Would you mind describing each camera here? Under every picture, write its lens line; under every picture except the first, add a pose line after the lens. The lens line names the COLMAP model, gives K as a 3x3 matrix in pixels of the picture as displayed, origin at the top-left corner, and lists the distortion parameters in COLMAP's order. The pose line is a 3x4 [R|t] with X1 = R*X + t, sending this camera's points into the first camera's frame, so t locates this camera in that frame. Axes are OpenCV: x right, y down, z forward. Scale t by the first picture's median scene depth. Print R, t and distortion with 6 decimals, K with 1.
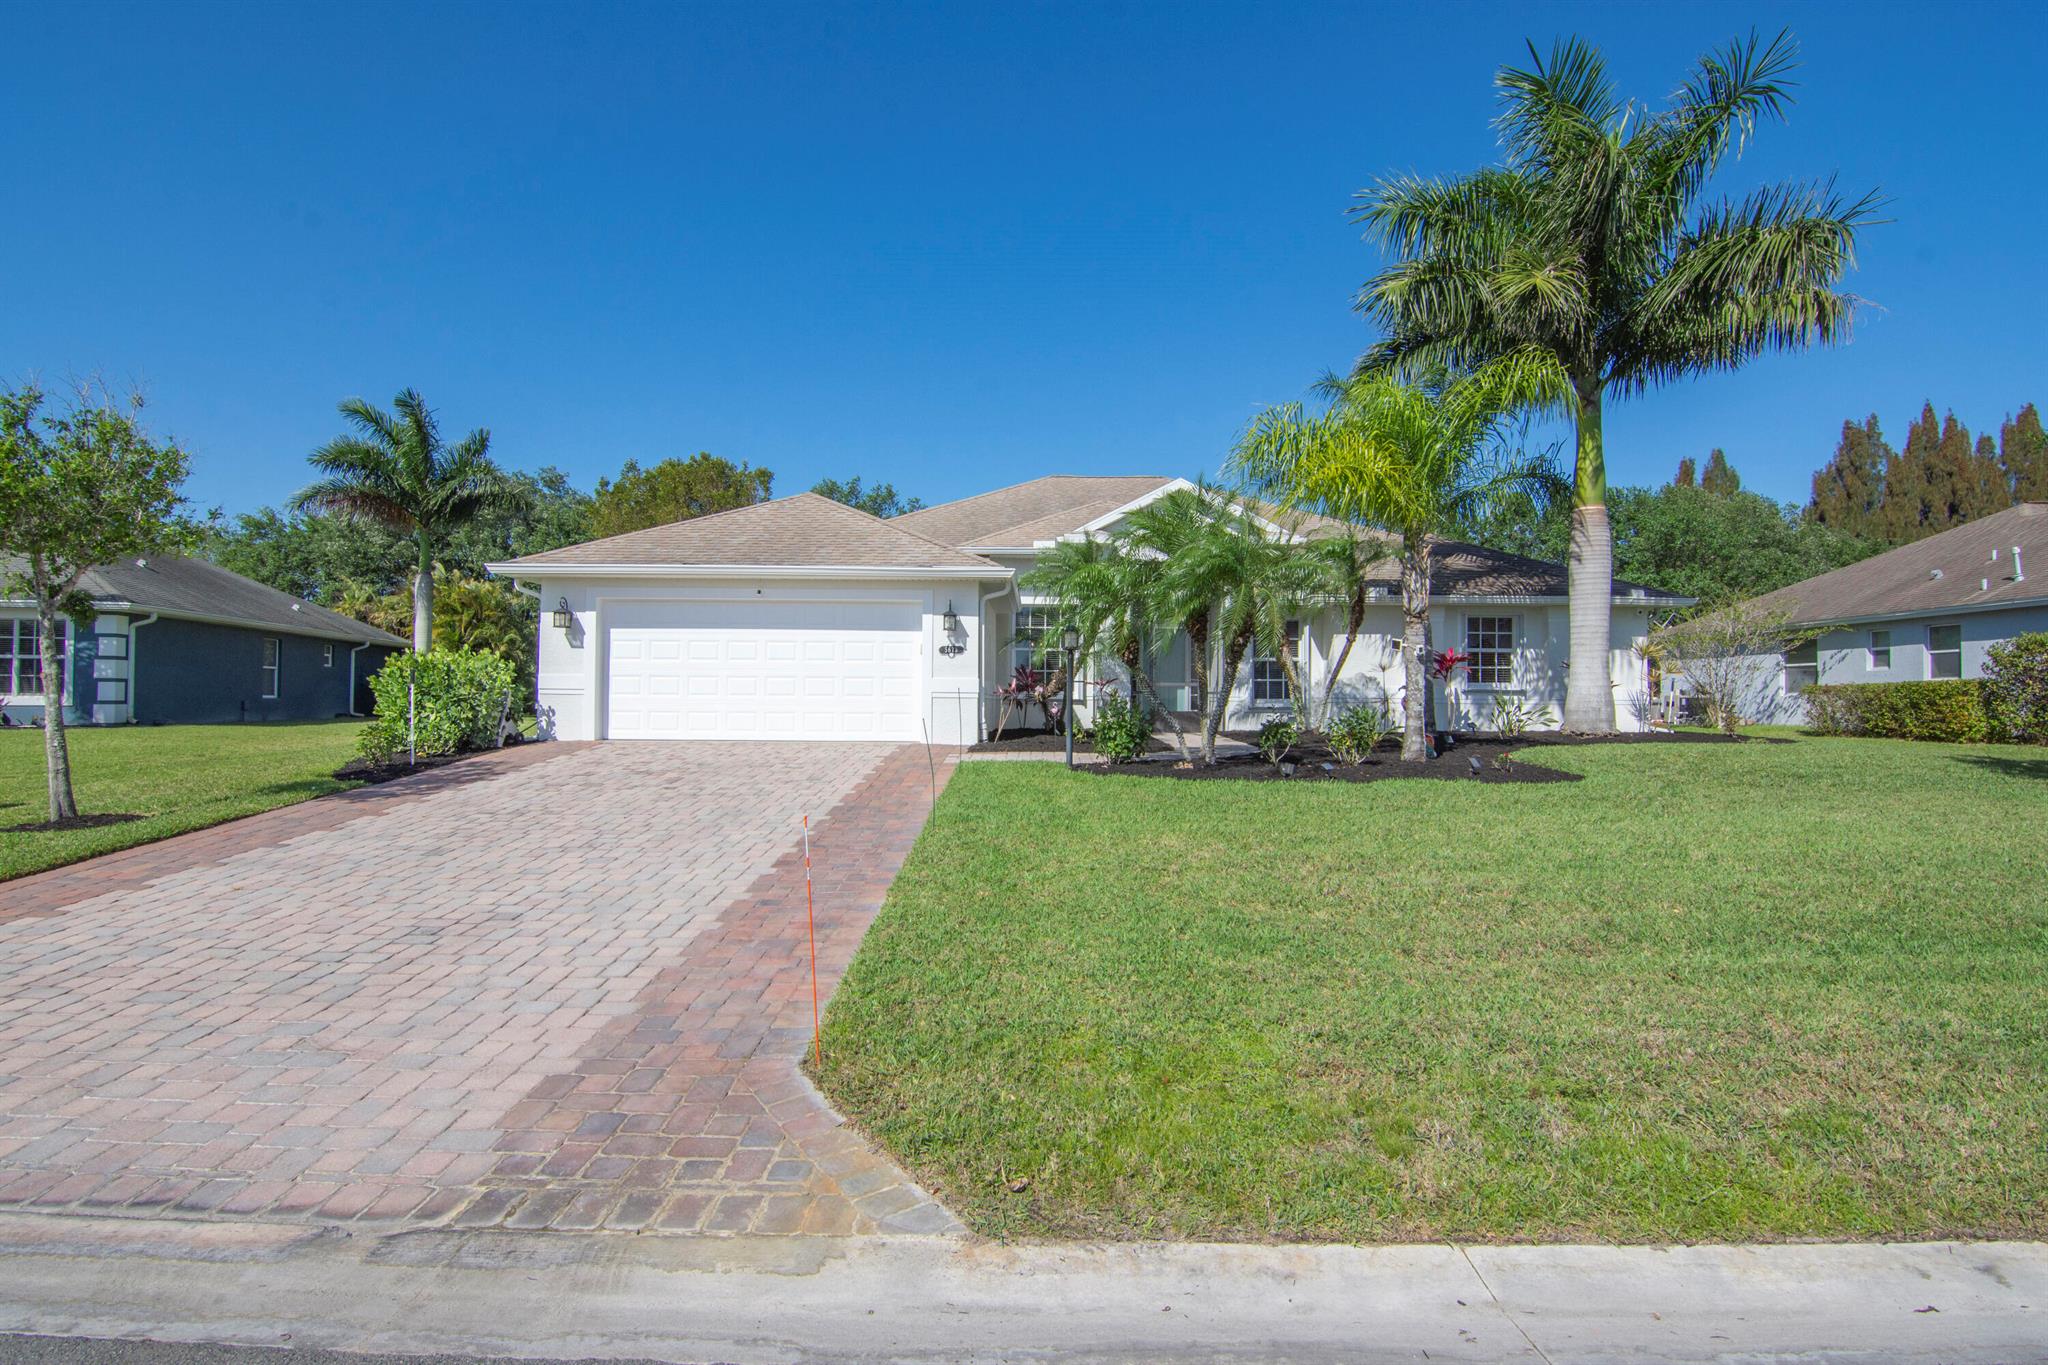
lens RADIAL K [[999.8, 0, 1029.6], [0, 999.8, 671.4], [0, 0, 1]] dist [-0.000381, -0.012965]
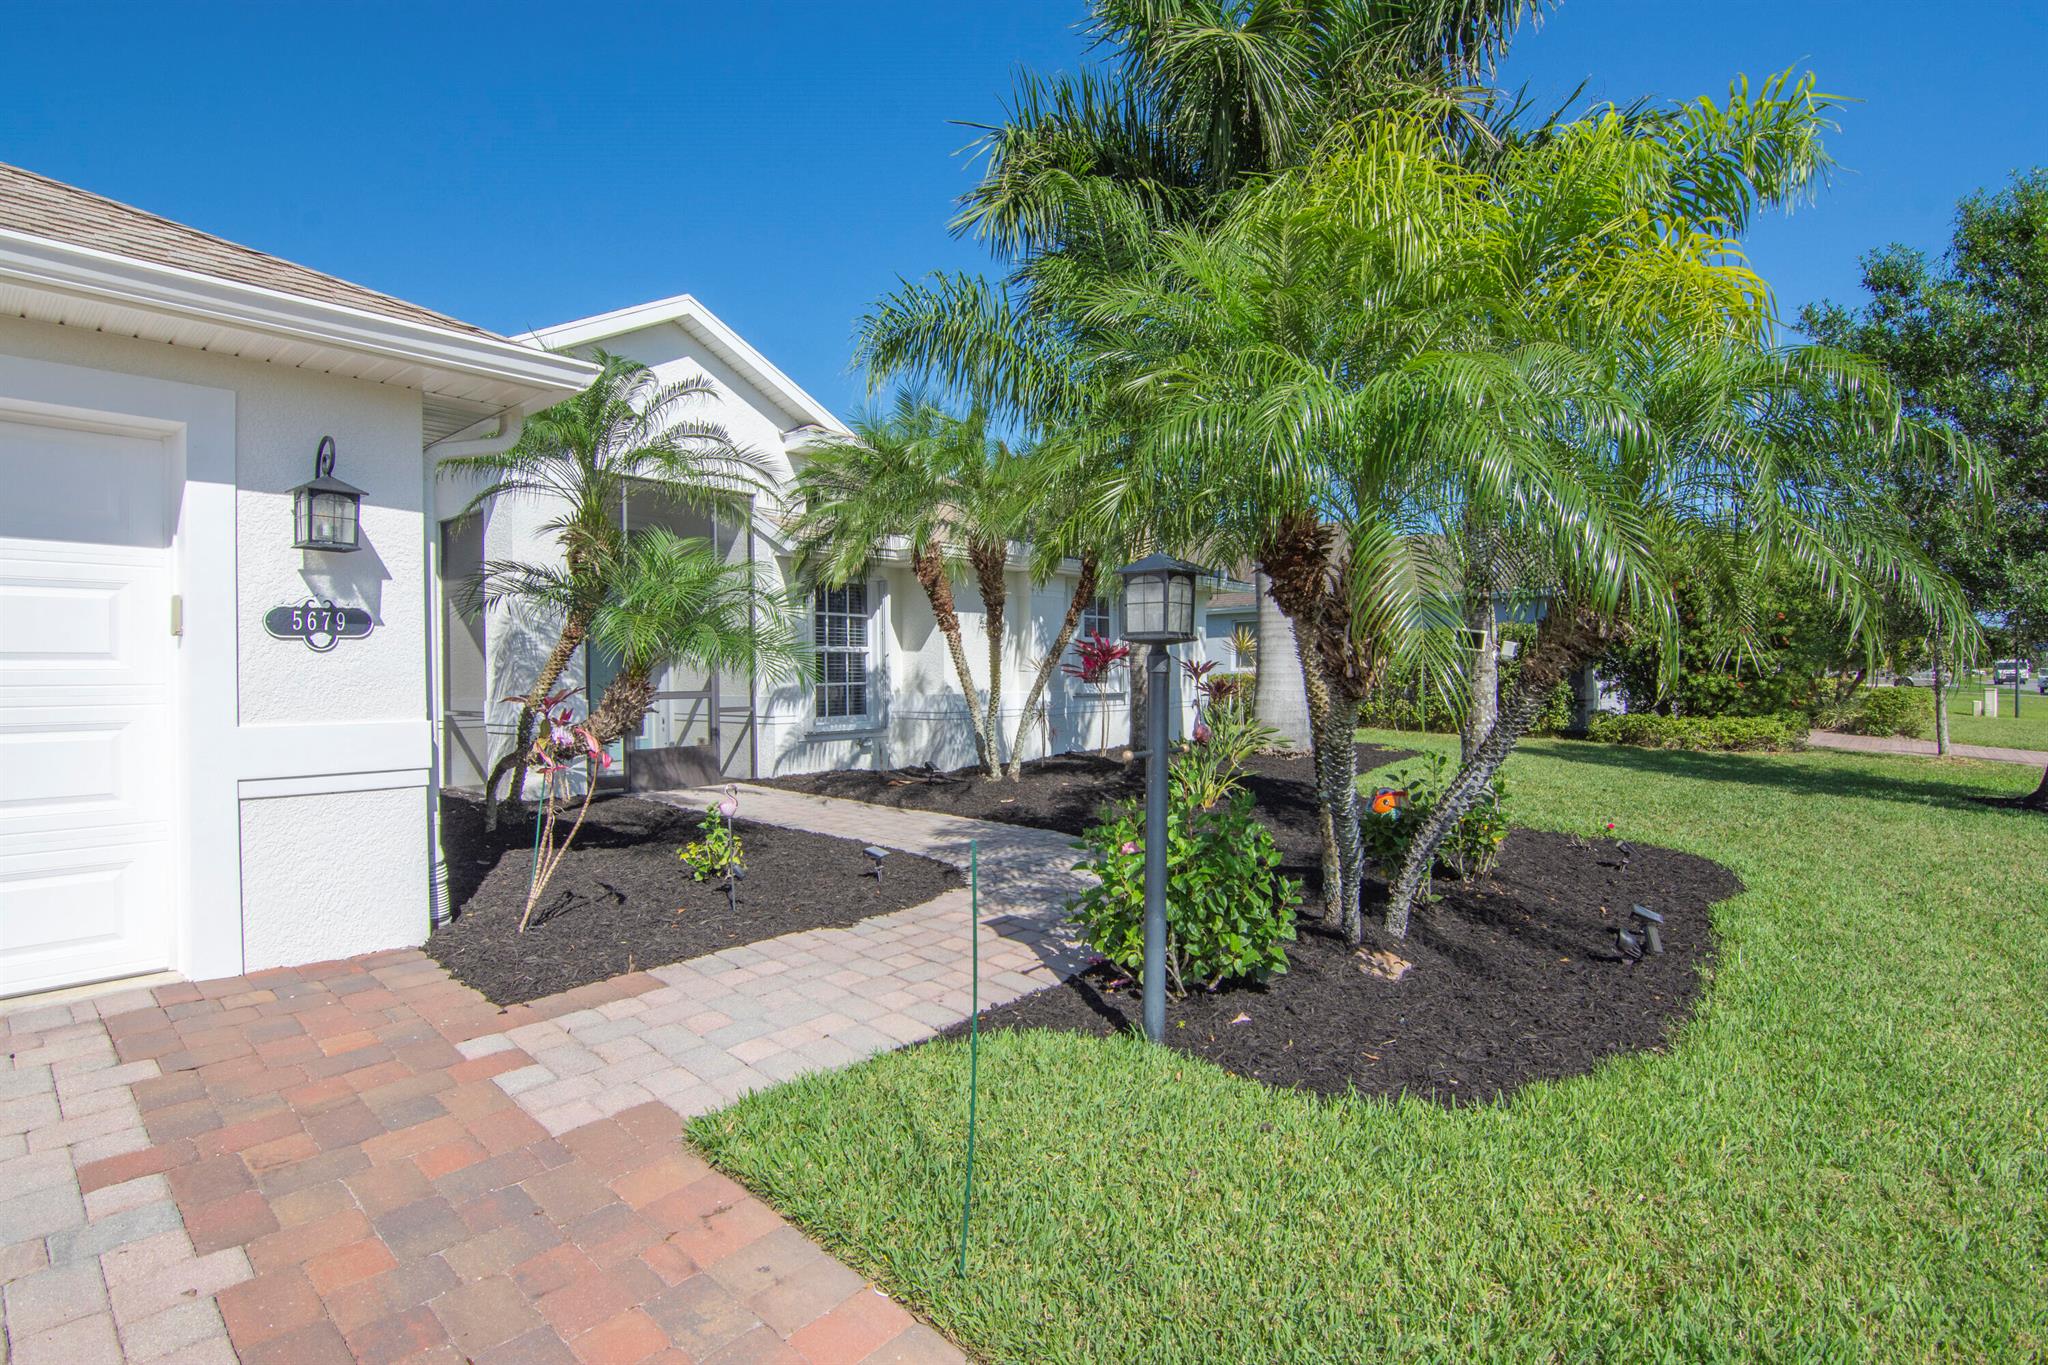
lens RADIAL K [[999.8, 0, 1029.6], [0, 999.8, 671.4], [0, 0, 1]] dist [-0.000381, -0.012965]
pose [[0.652877, -0.010773, 0.757388, -0.155129], [-0.008360, 0.999735, 0.021427, -0.015056], [-0.757418, -0.020321, 0.652614, 0.653889]]
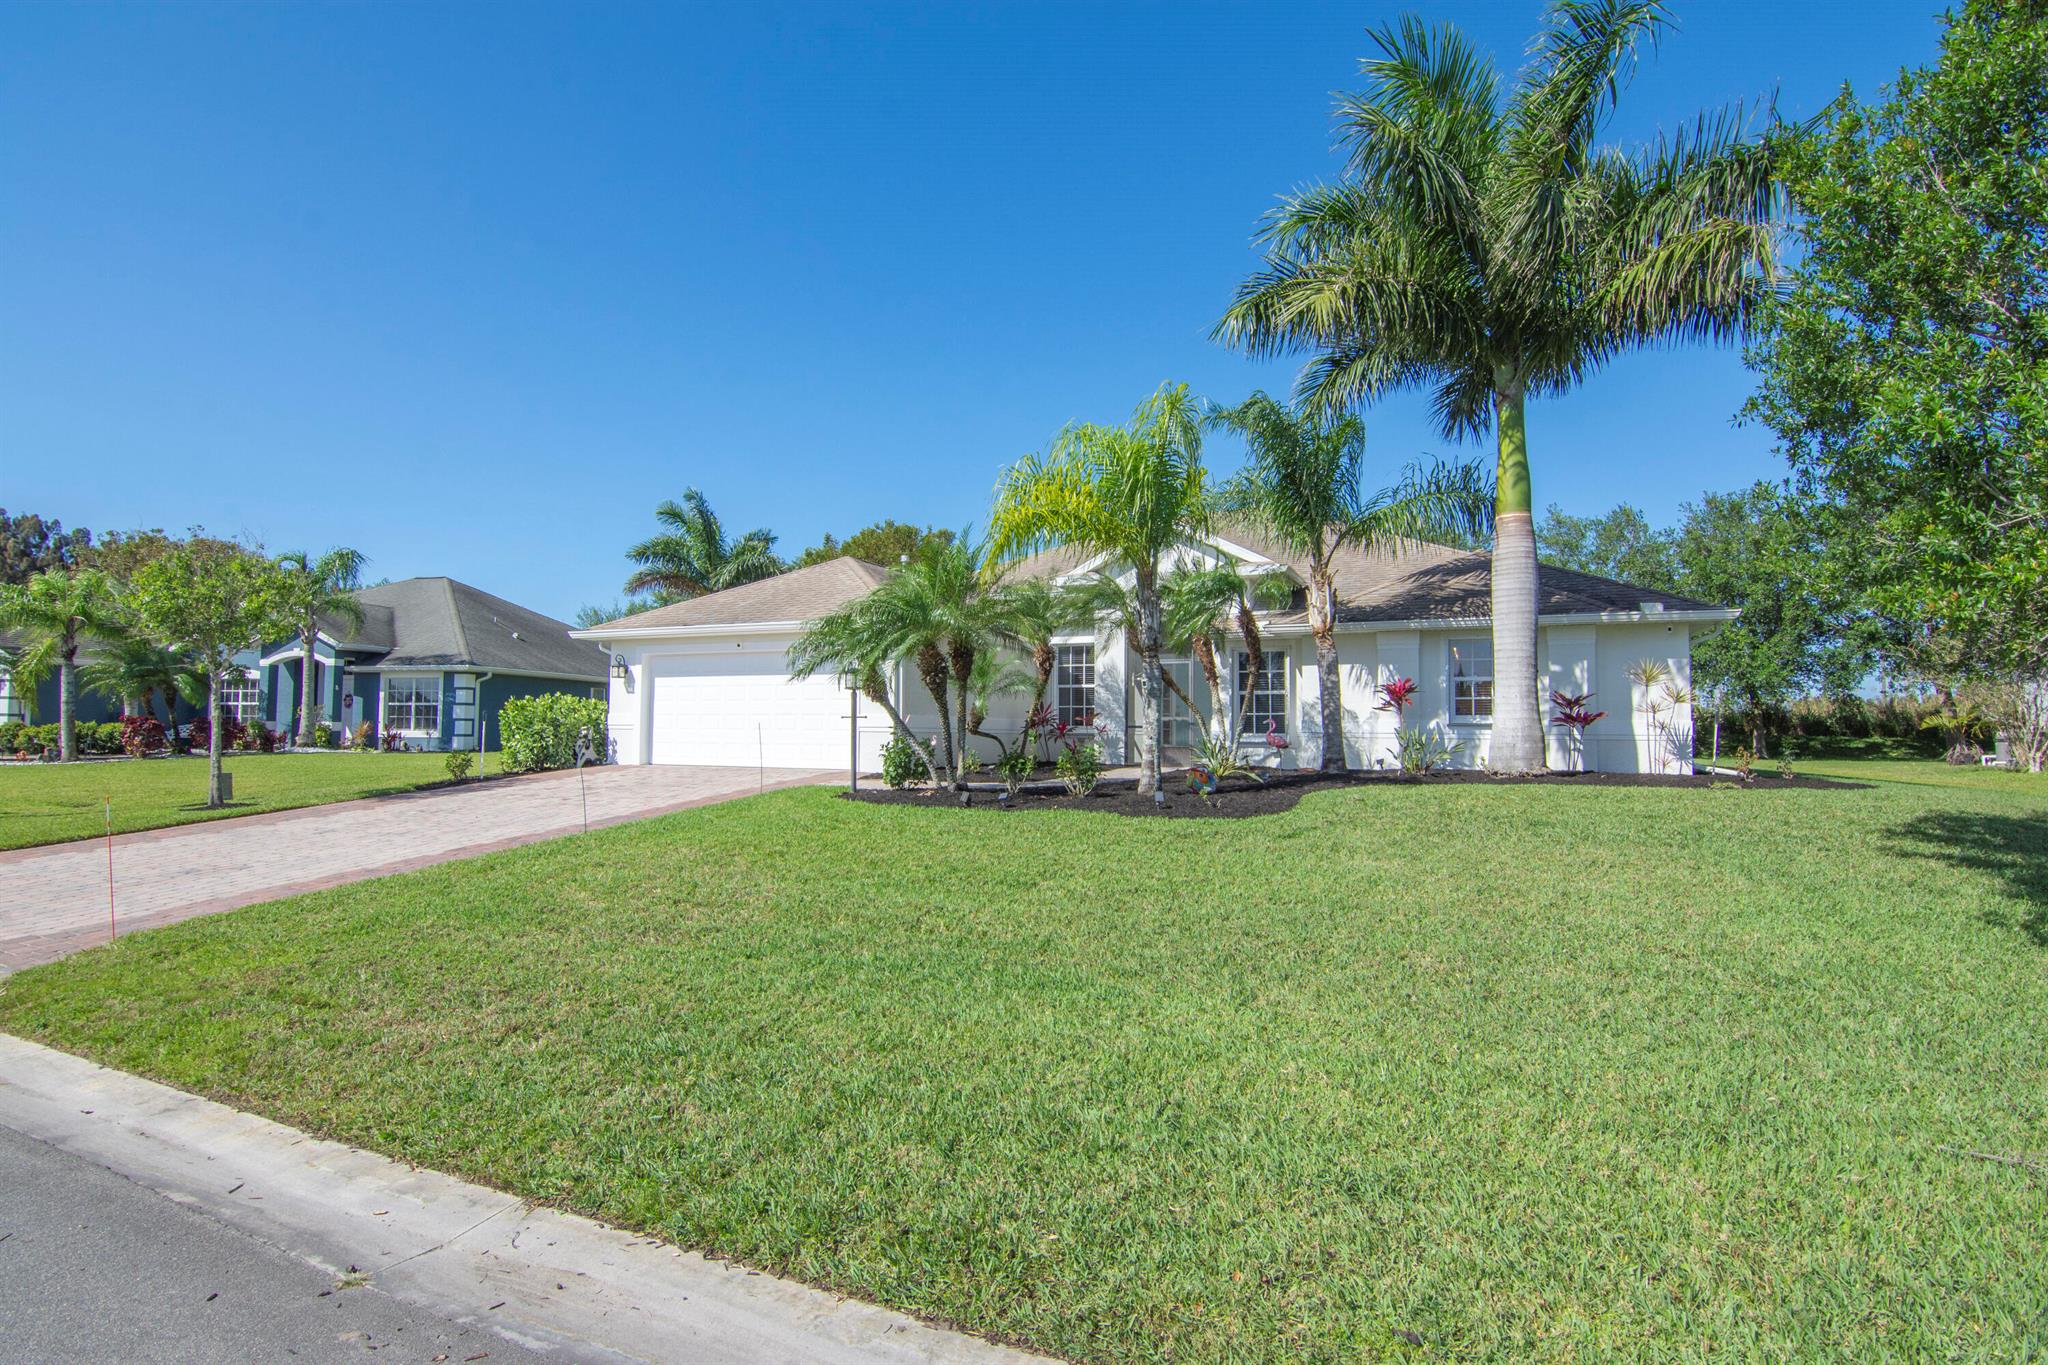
lens RADIAL K [[999.8, 0, 1029.6], [0, 999.8, 671.4], [0, 0, 1]] dist [-0.000381, -0.012965]
pose [[0.913189, -0.024499, -0.406799, 0.537031], [0.010176, 0.999251, -0.037336, 0.001796], [0.407409, 0.029955, 0.912754, 0.026963]]
